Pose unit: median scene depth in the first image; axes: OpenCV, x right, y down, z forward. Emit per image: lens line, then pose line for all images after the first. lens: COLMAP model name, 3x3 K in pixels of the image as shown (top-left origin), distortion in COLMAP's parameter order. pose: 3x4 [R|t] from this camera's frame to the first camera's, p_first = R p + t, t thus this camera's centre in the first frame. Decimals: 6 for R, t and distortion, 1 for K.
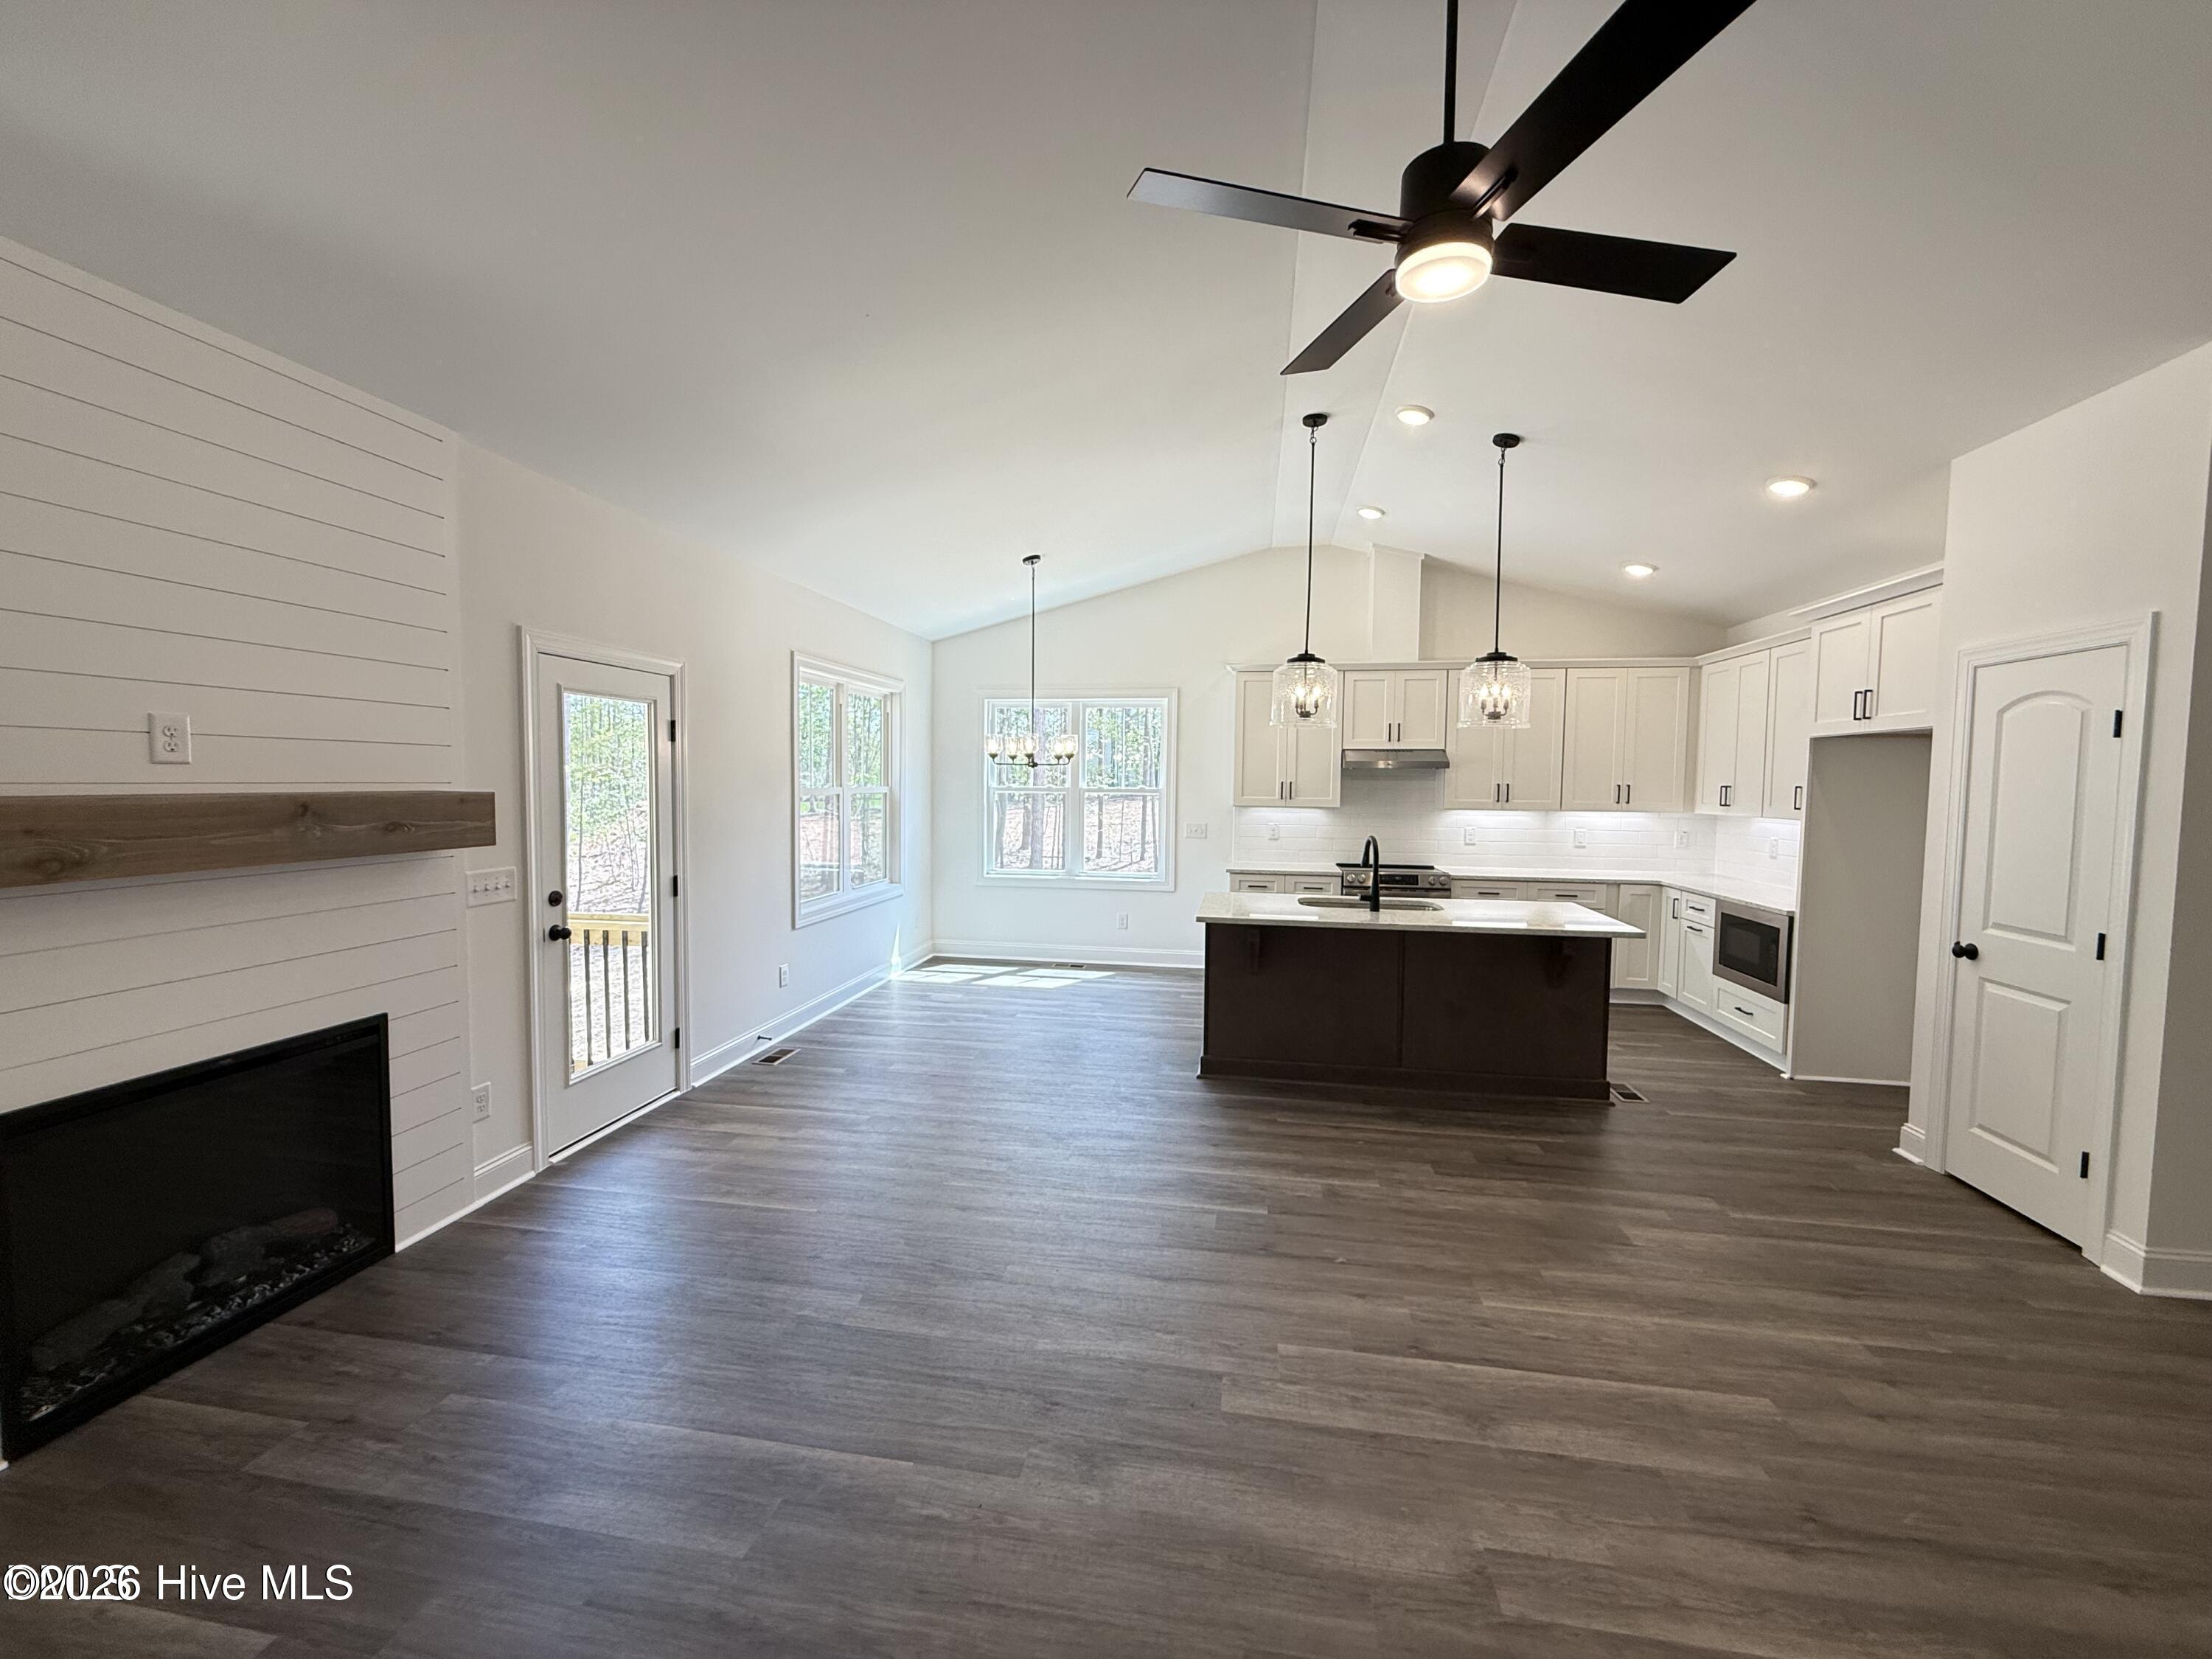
lens RADIAL K [[880.7, 0, 1099.1], [0, 880.7, 830.6], [0, 0, 1]] dist [-0.001241, 0.000286]
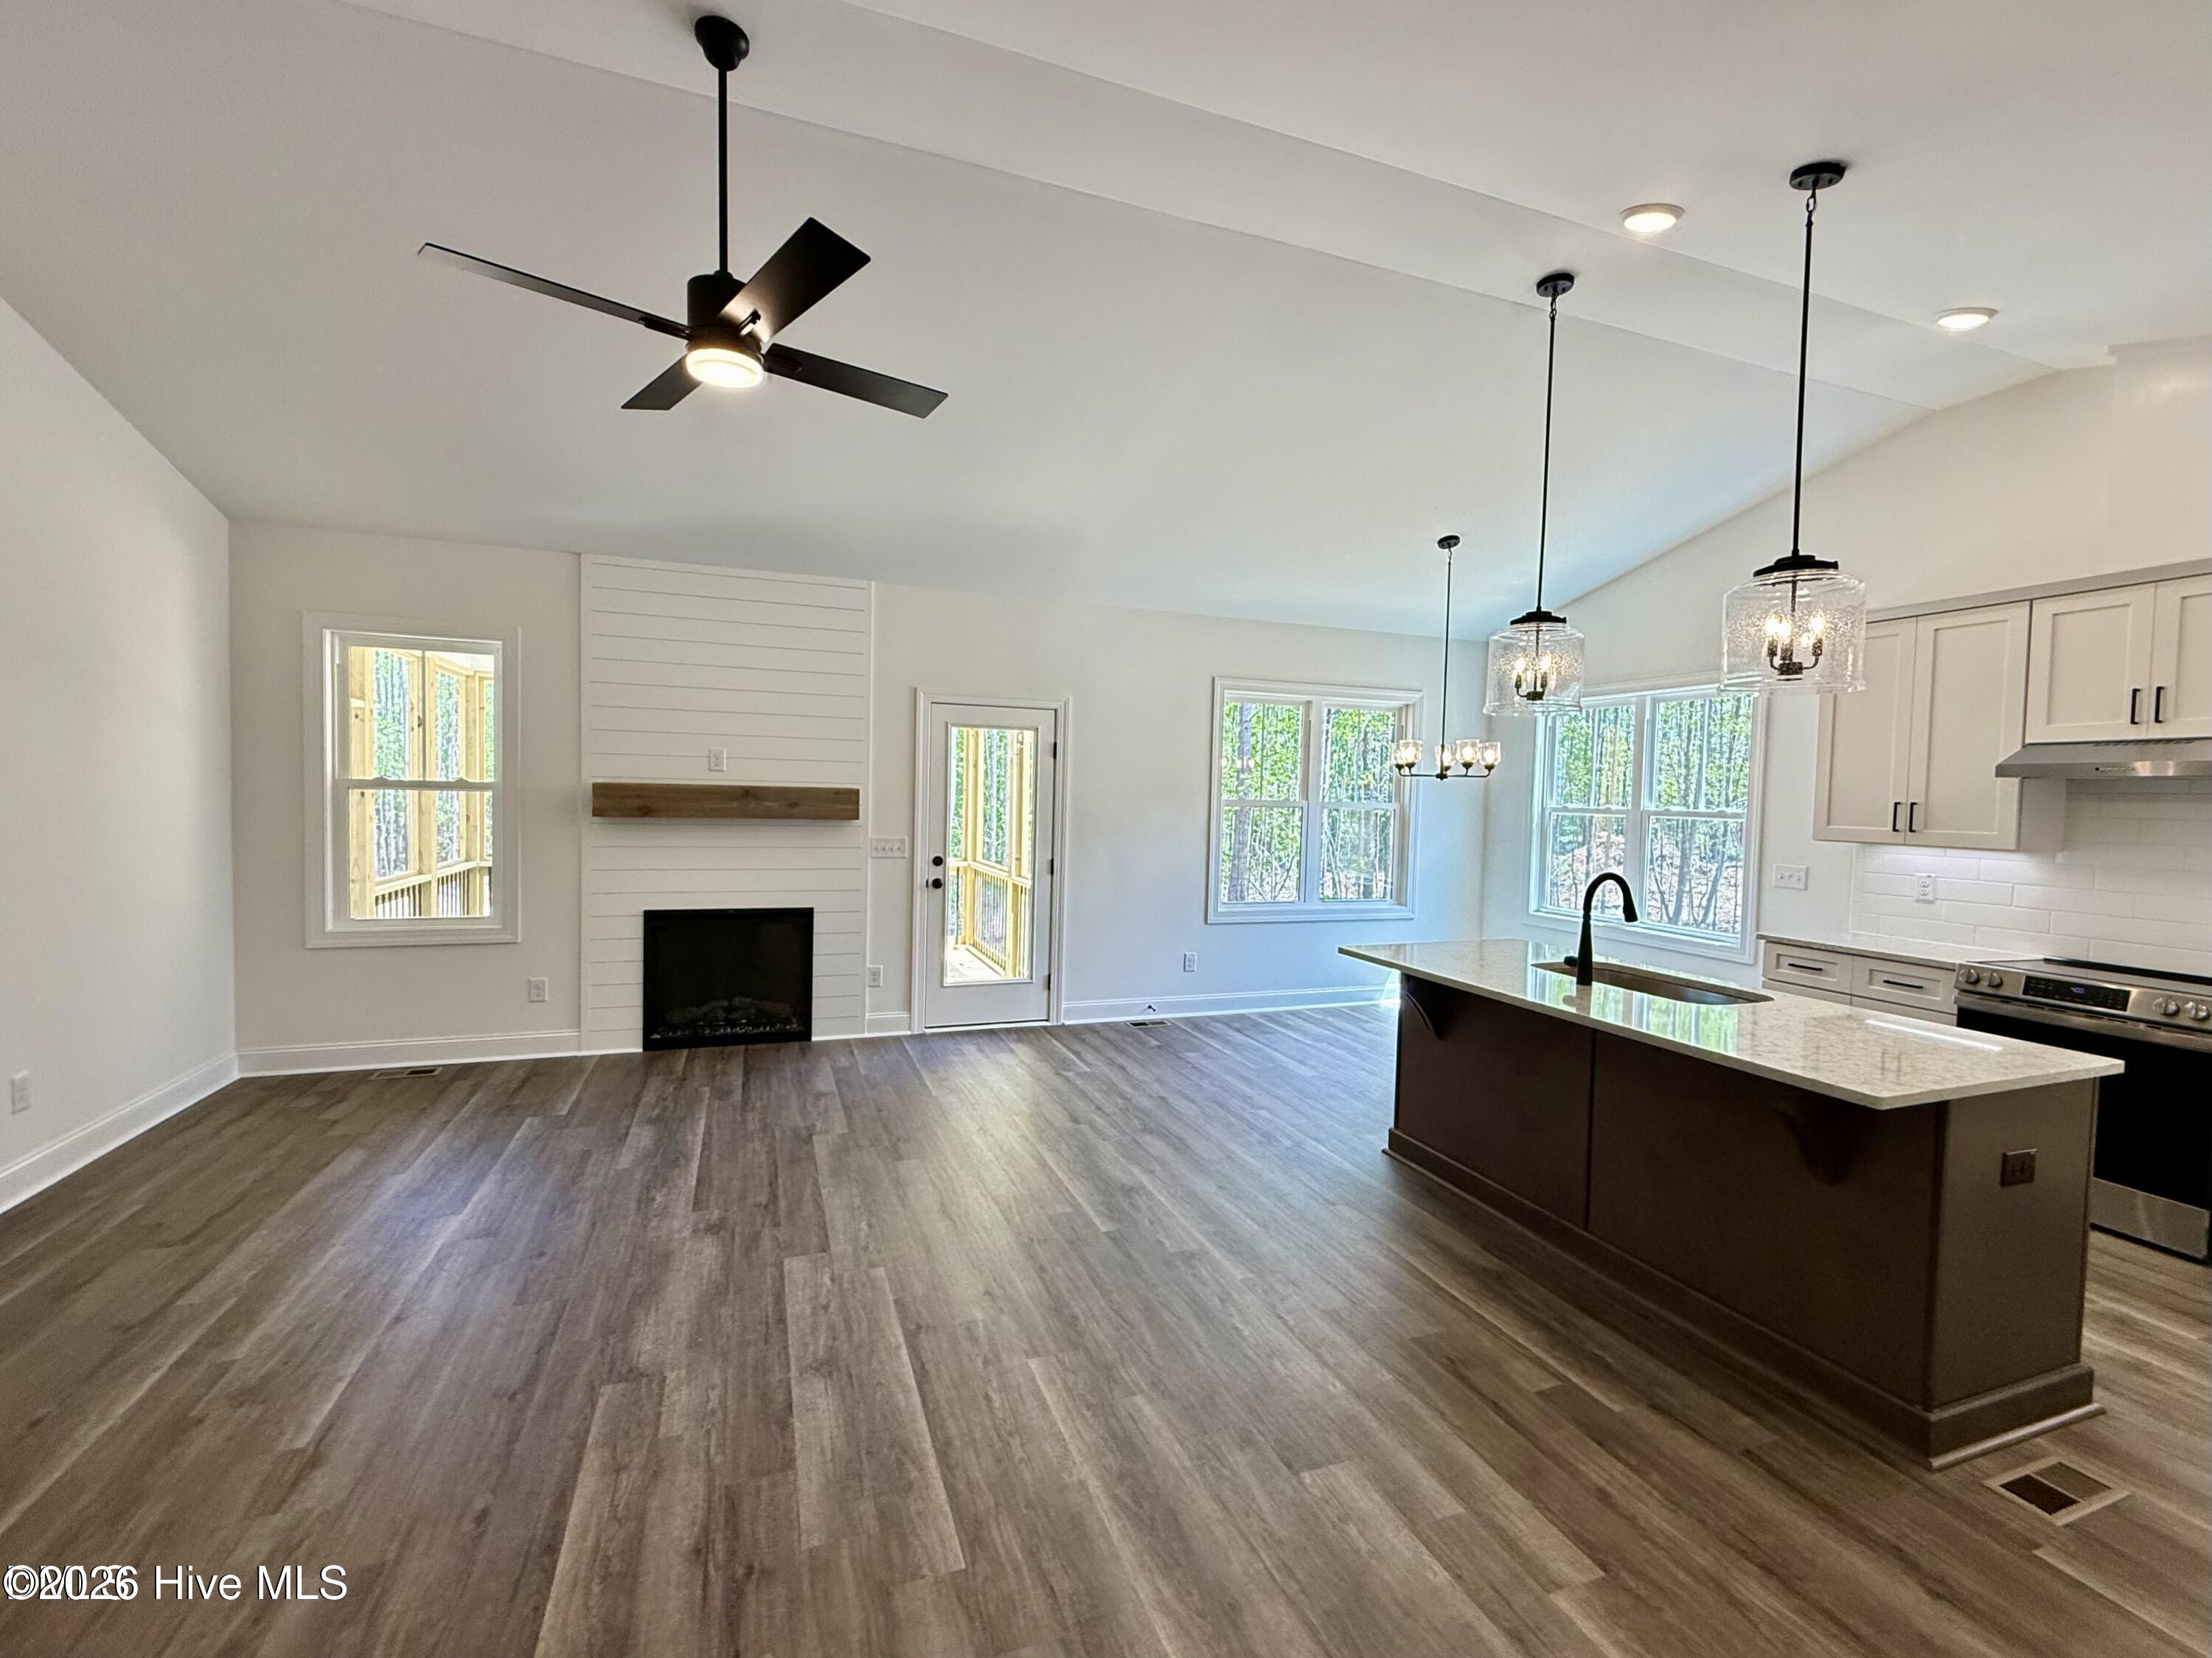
lens RADIAL K [[948.8, 0, 1106.0], [0, 948.8, 829.0], [0, 0, 1]] dist [0.001056, 0.000140]
pose [[0.500984, 0.035935, -0.864710, 0.733515], [-0.070331, 0.997523, 0.000707, -0.000267], [0.862594, 0.060461, 0.502271, 0.317496]]
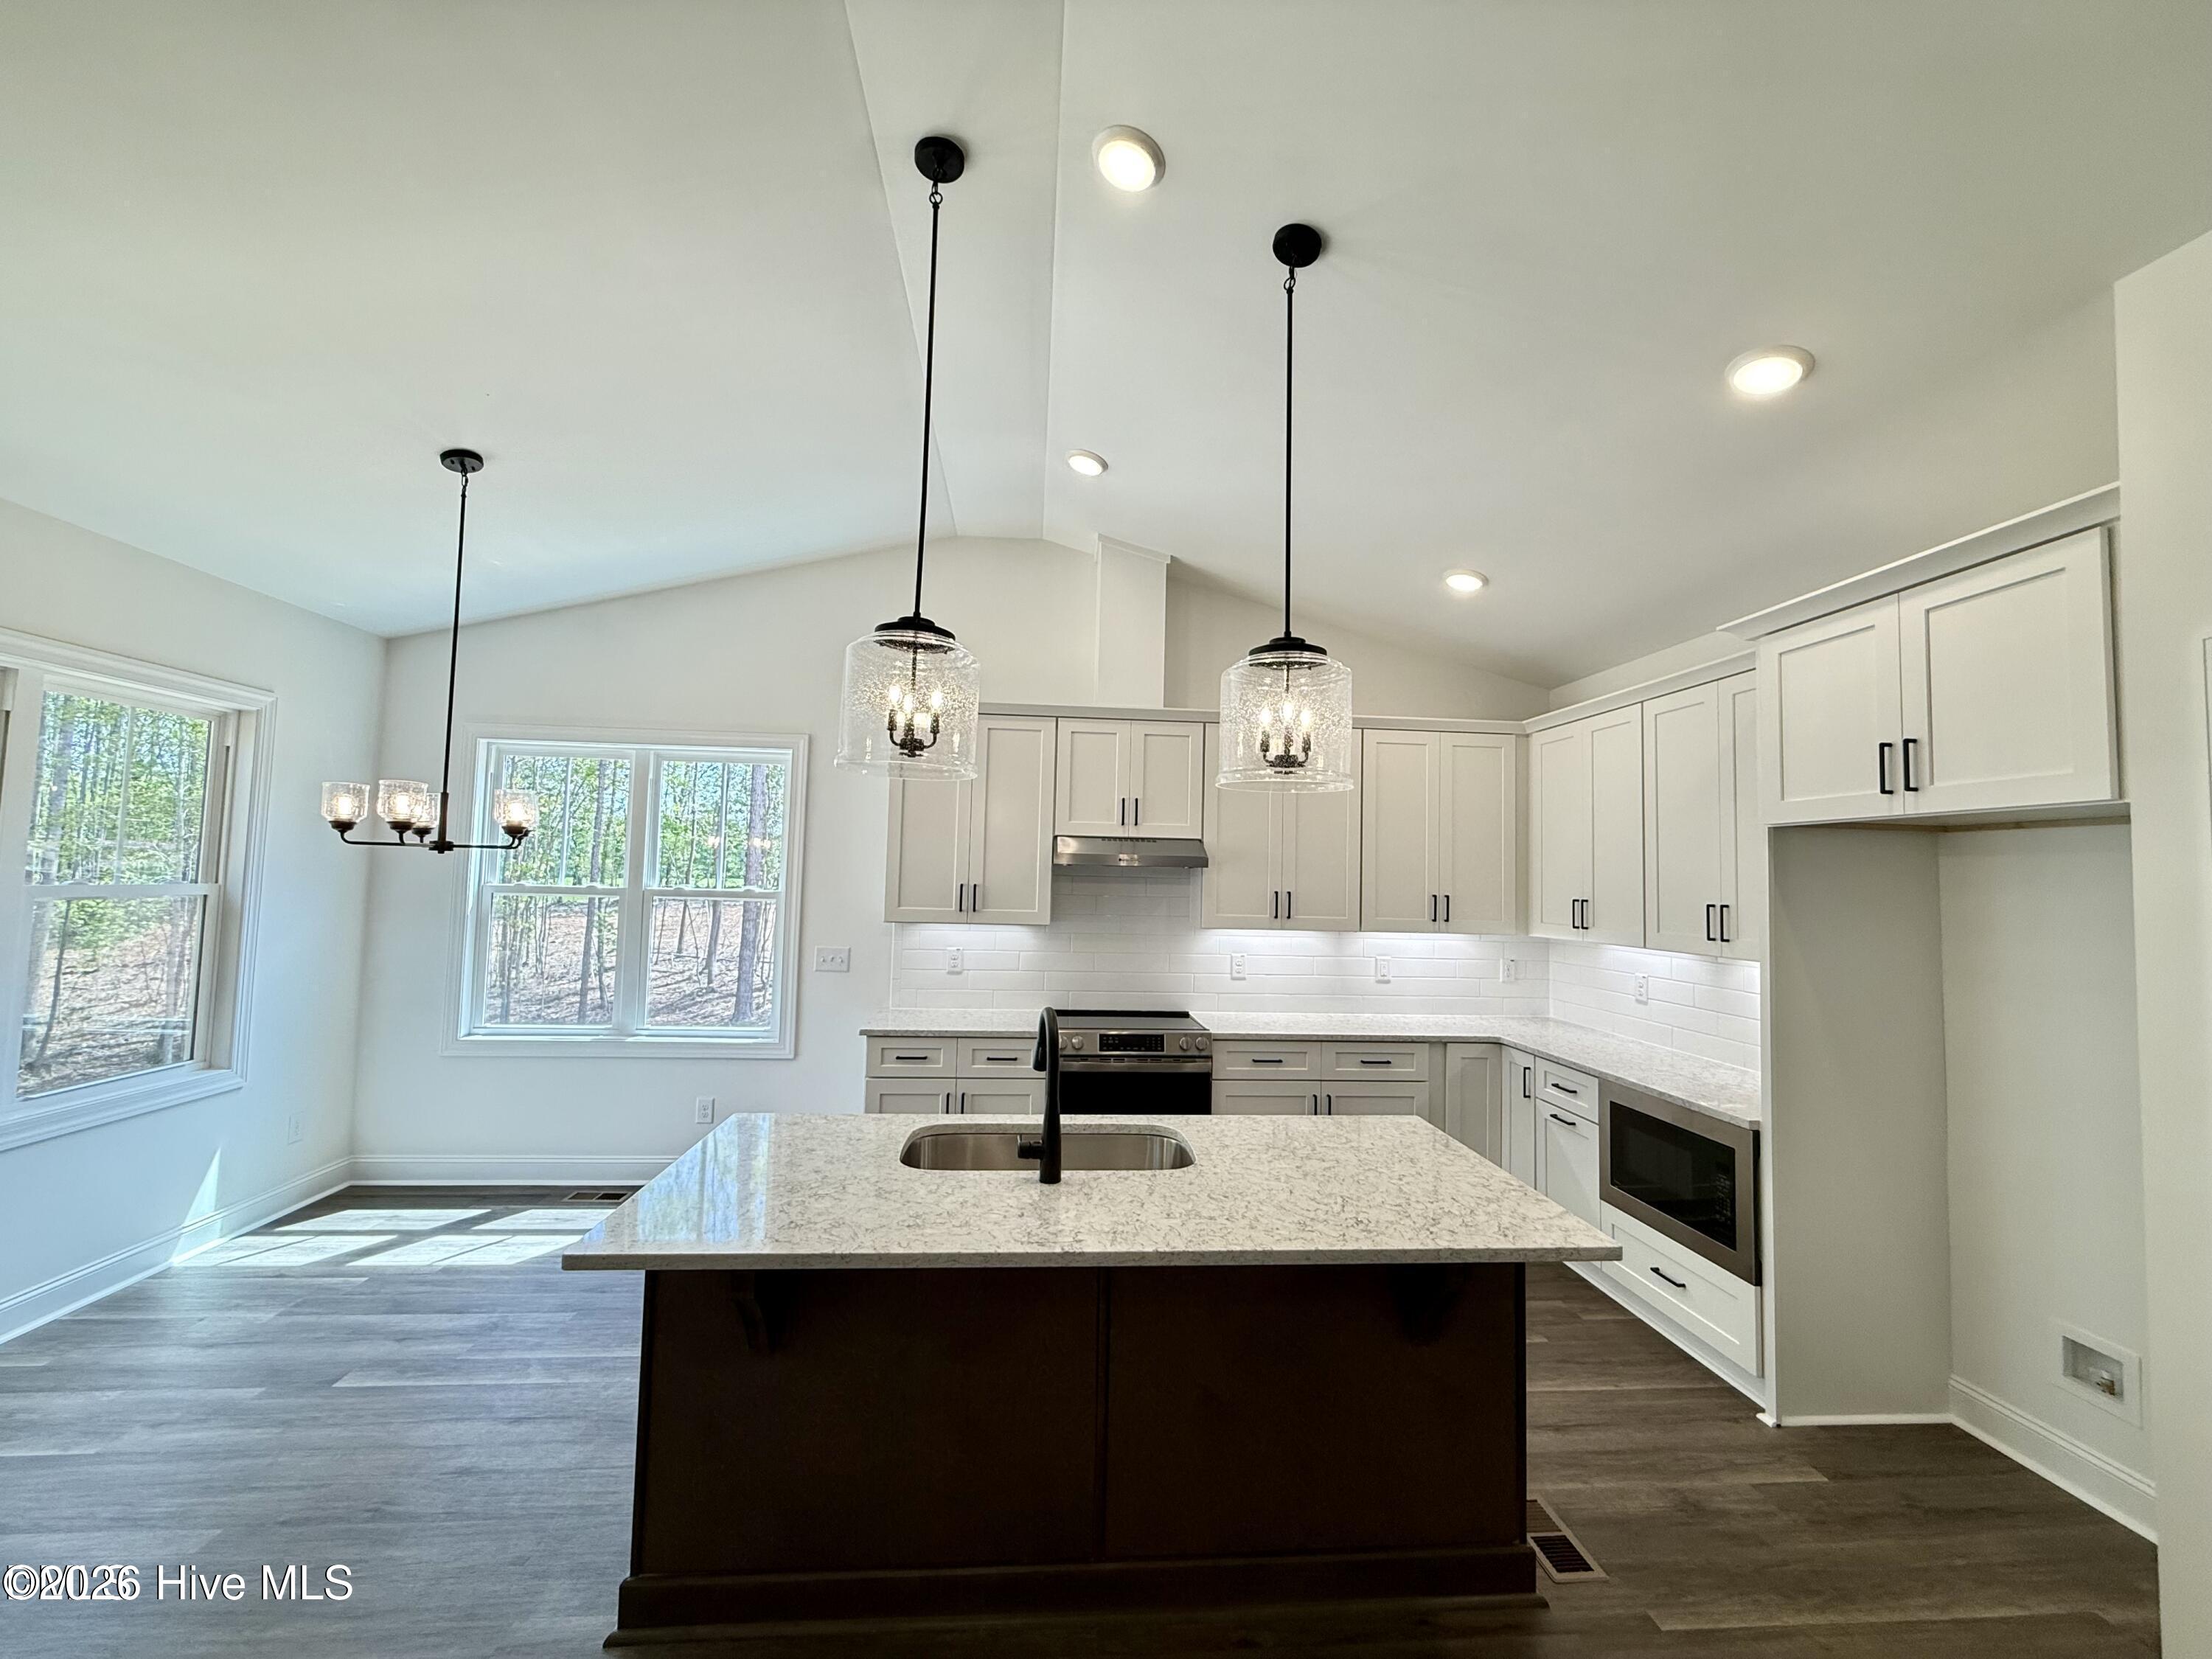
lens RADIAL K [[880.7, 0, 1099.1], [0, 880.7, 830.6], [0, 0, 1]] dist [-0.001241, 0.000286]
pose [[0.969255, 0.027890, 0.244474, 0.218023], [-0.001286, 0.994116, -0.108315, -0.037086], [-0.246057, 0.104670, 0.963587, 0.530913]]
